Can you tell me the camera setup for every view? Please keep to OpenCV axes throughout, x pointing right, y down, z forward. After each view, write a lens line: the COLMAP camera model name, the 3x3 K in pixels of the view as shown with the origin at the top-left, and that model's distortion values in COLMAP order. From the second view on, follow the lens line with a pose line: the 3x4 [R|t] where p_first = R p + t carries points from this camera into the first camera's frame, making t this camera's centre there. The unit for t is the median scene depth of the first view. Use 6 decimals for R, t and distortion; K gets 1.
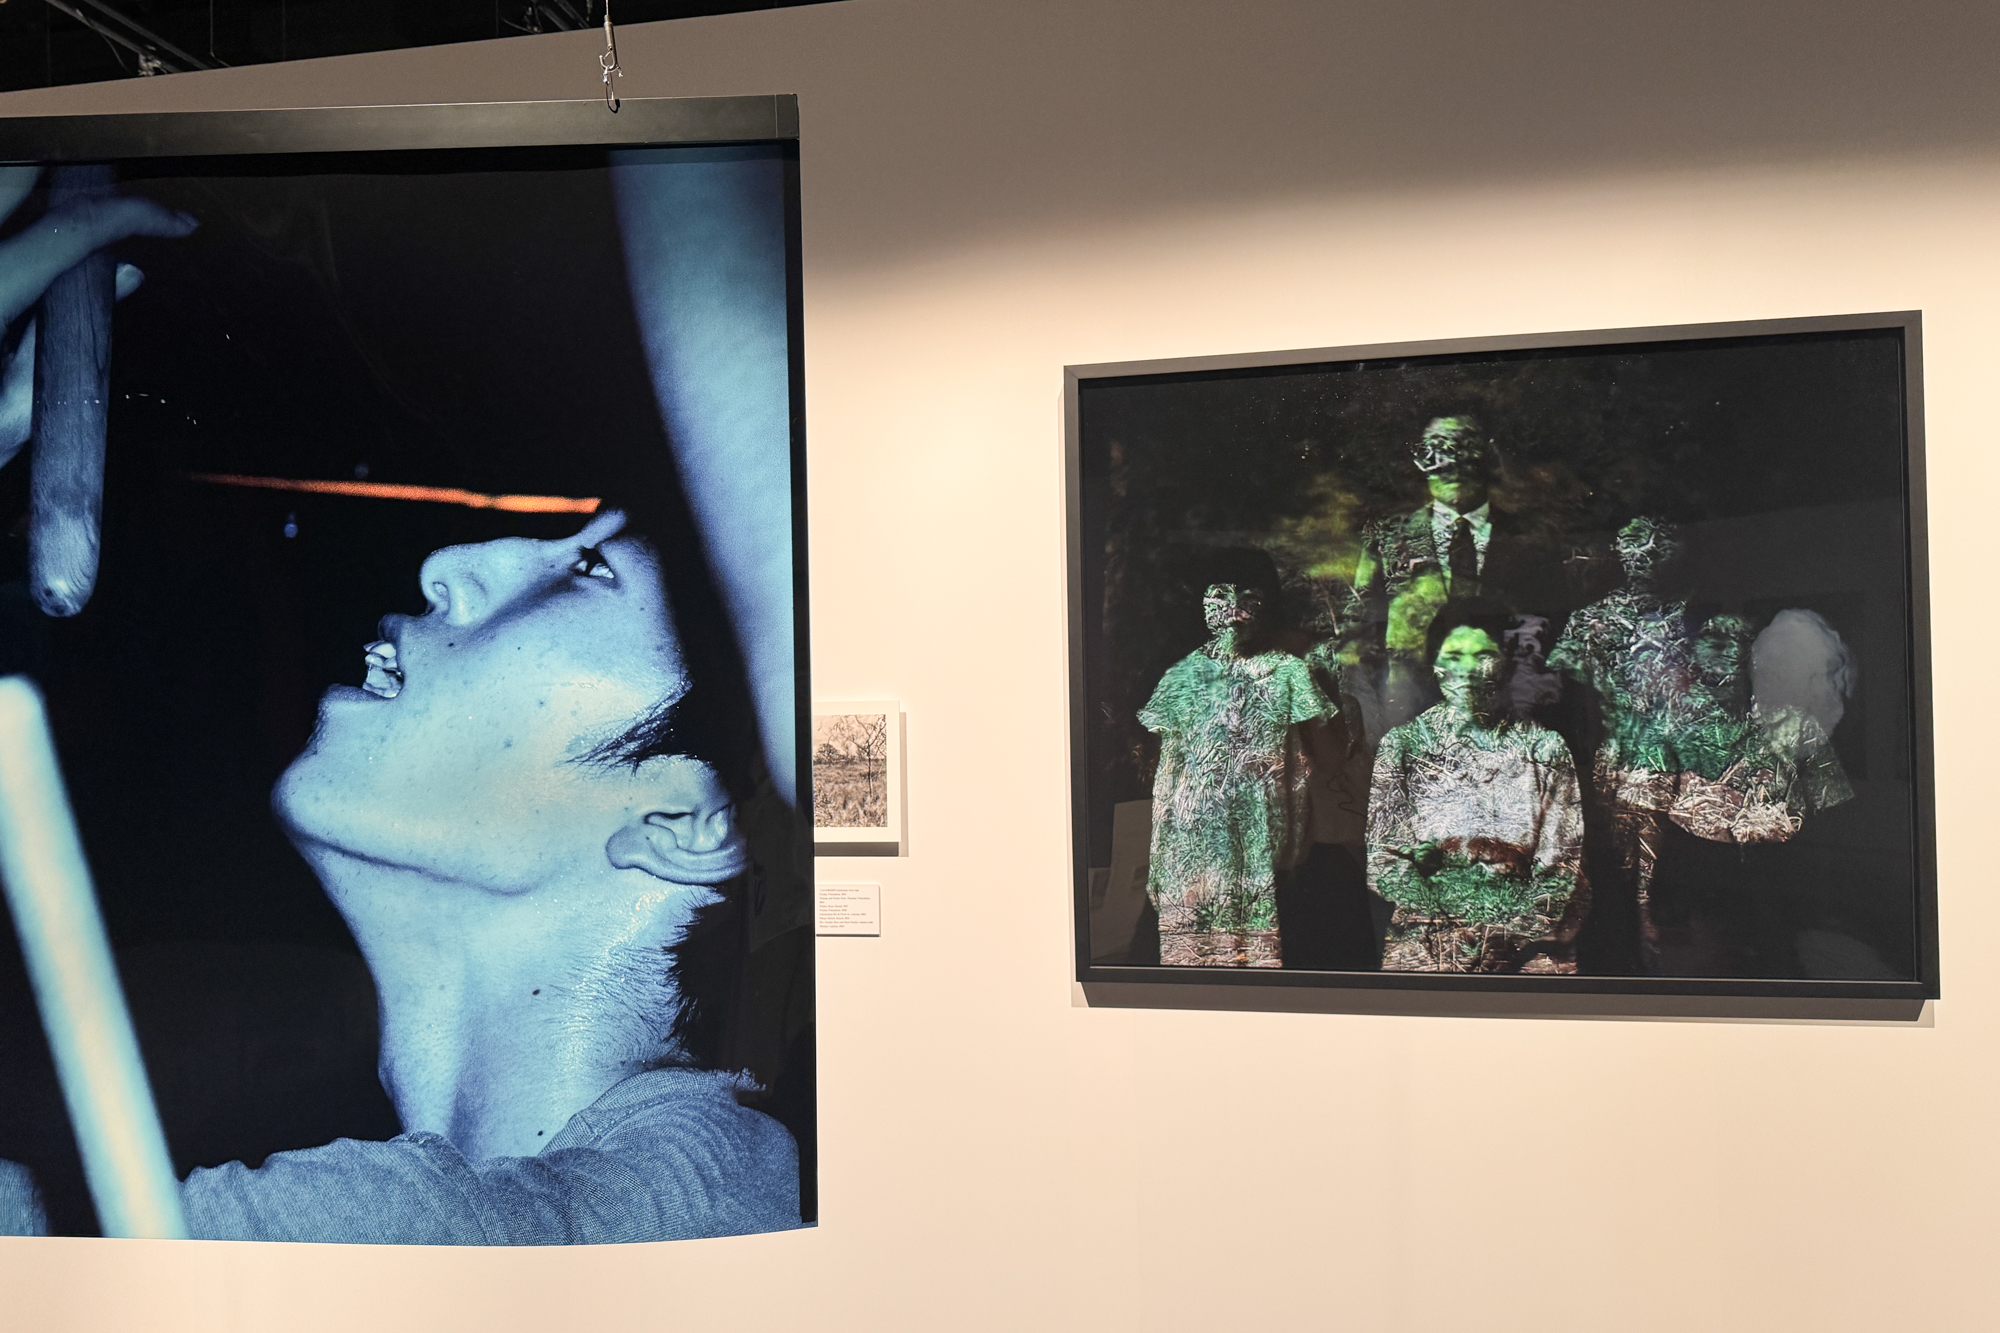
lens RADIAL K [[1419.4, 0, 1002.8], [0, 1419.4, 659.3], [0, 0, 1]] dist [0.056612, -0.070793]
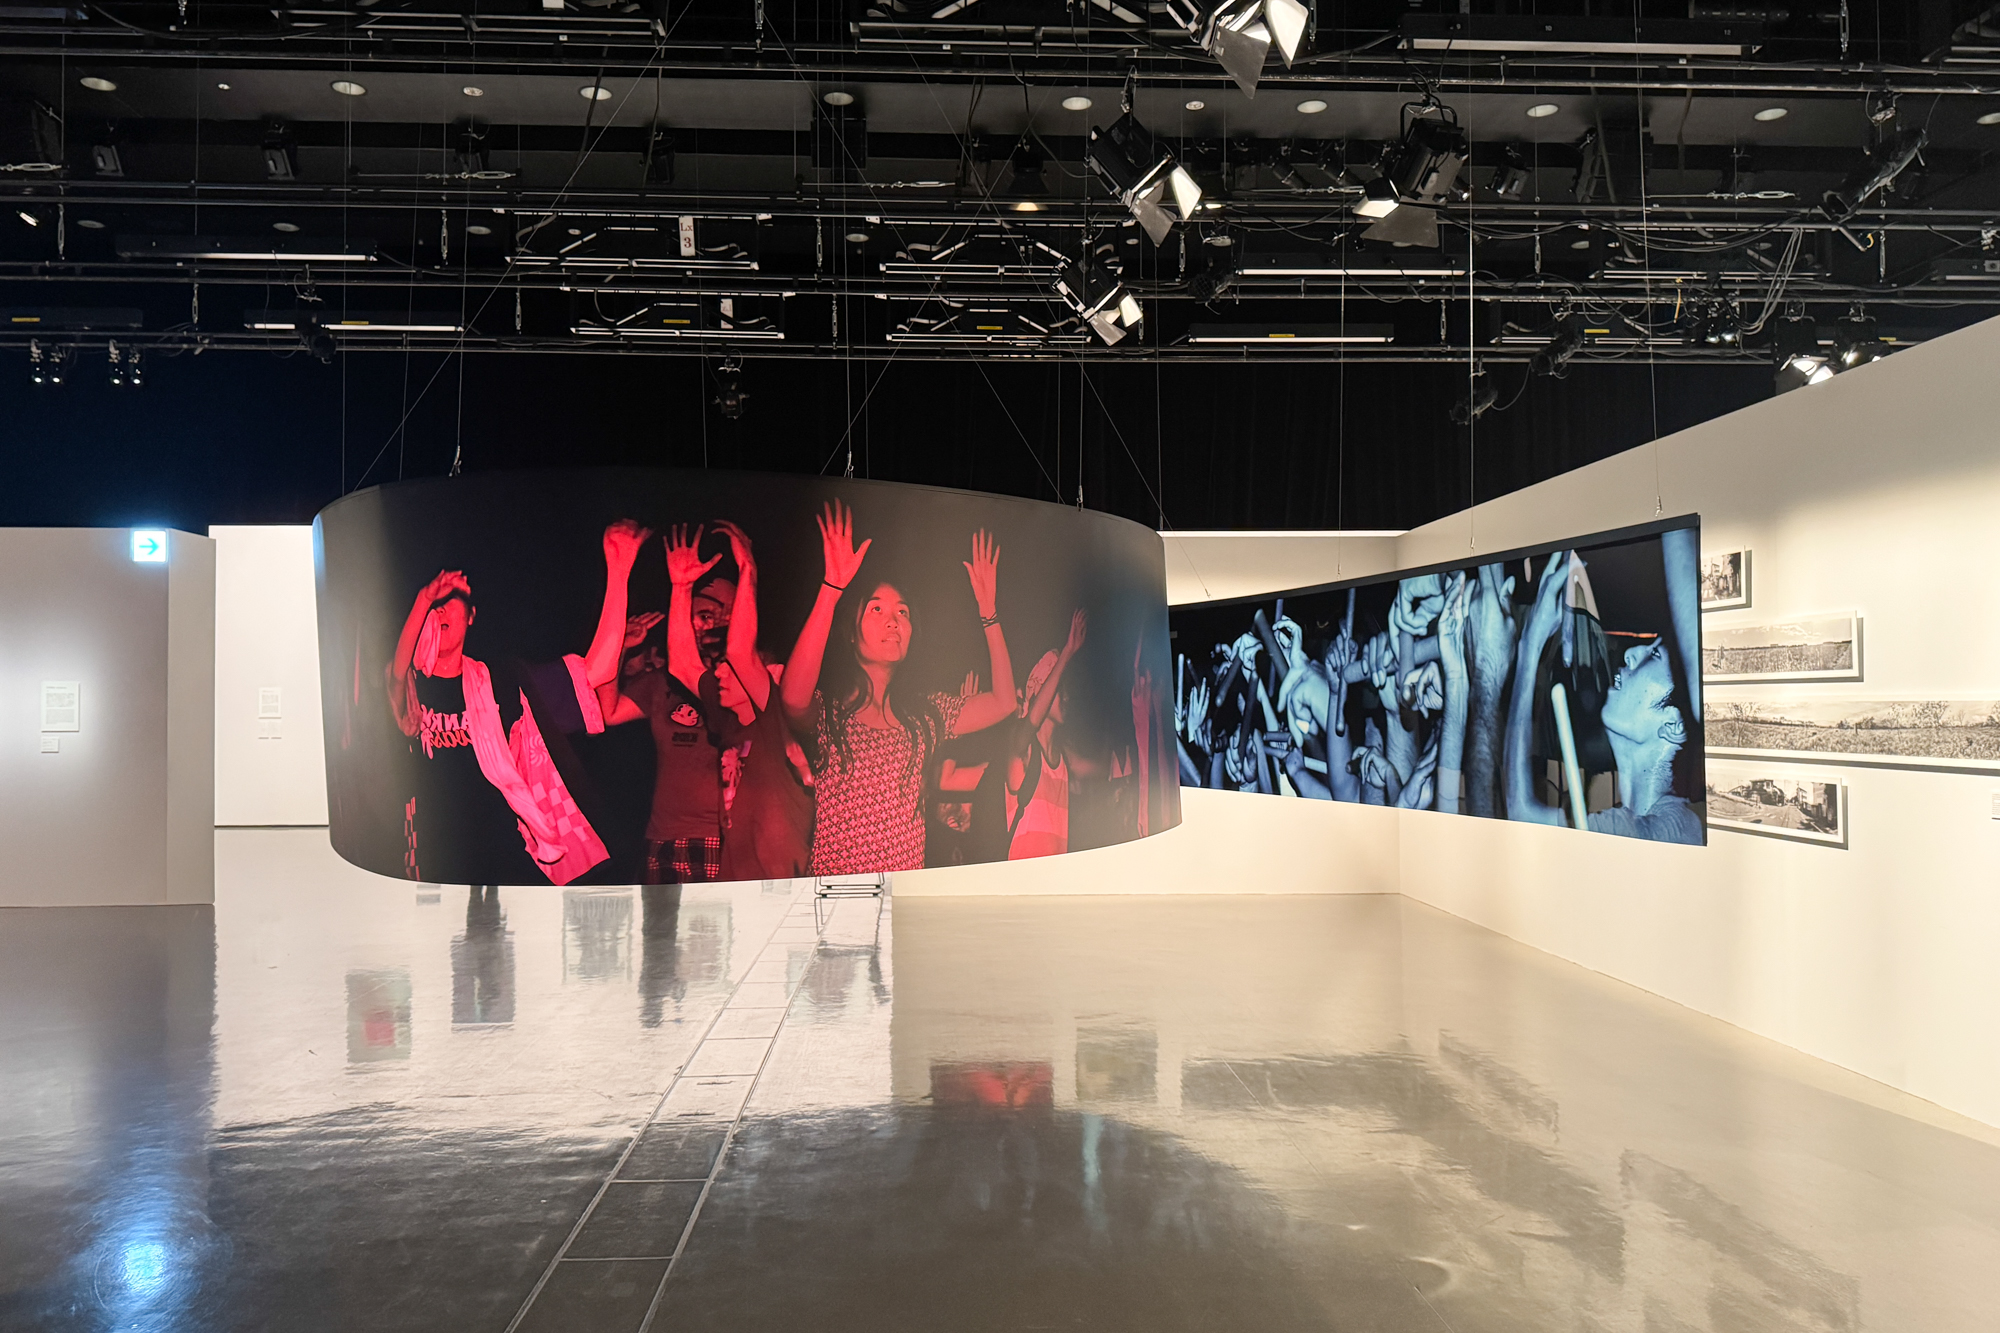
lens RADIAL K [[1419.4, 0, 1012.0], [0, 1419.4, 672.2], [0, 0, 1]] dist [0.056612, -0.070793]
pose [[0.242003, -0.005910, -0.970257, 1.534447], [0.021503, 0.999769, -0.000726, -0.026978], [0.970037, -0.020688, 0.242074, -0.780827]]
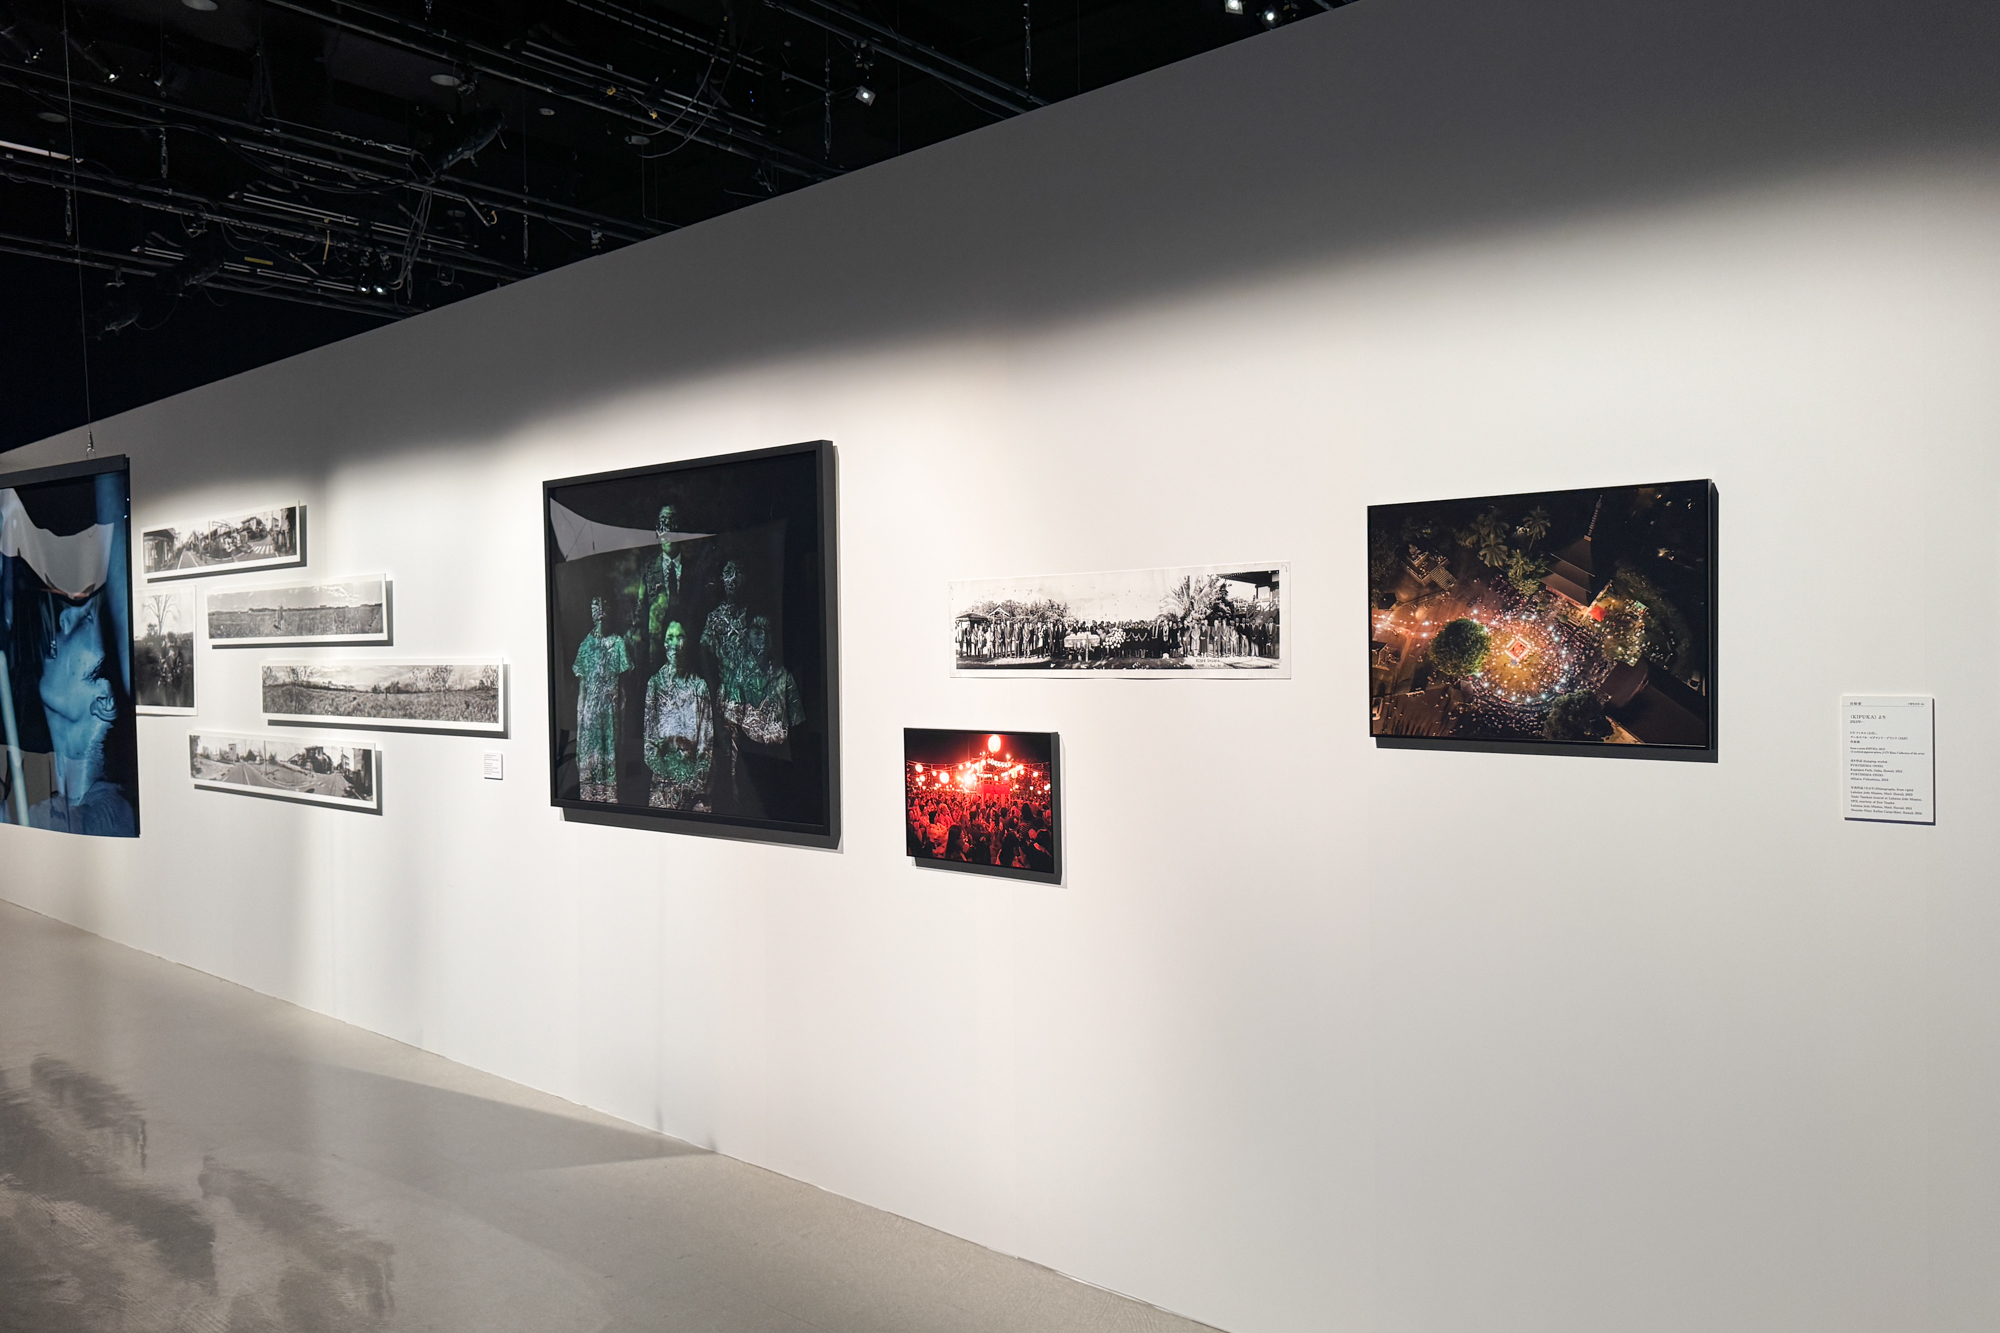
lens RADIAL K [[1419.4, 0, 1000.4], [0, 1419.4, 663.6], [0, 0, 1]] dist [0.056612, -0.070793]
pose [[0.866452, 0.012667, -0.499099, 1.612048], [0.007680, 0.999222, 0.038693, -0.036551], [0.499201, -0.037359, 0.865681, -0.373630]]
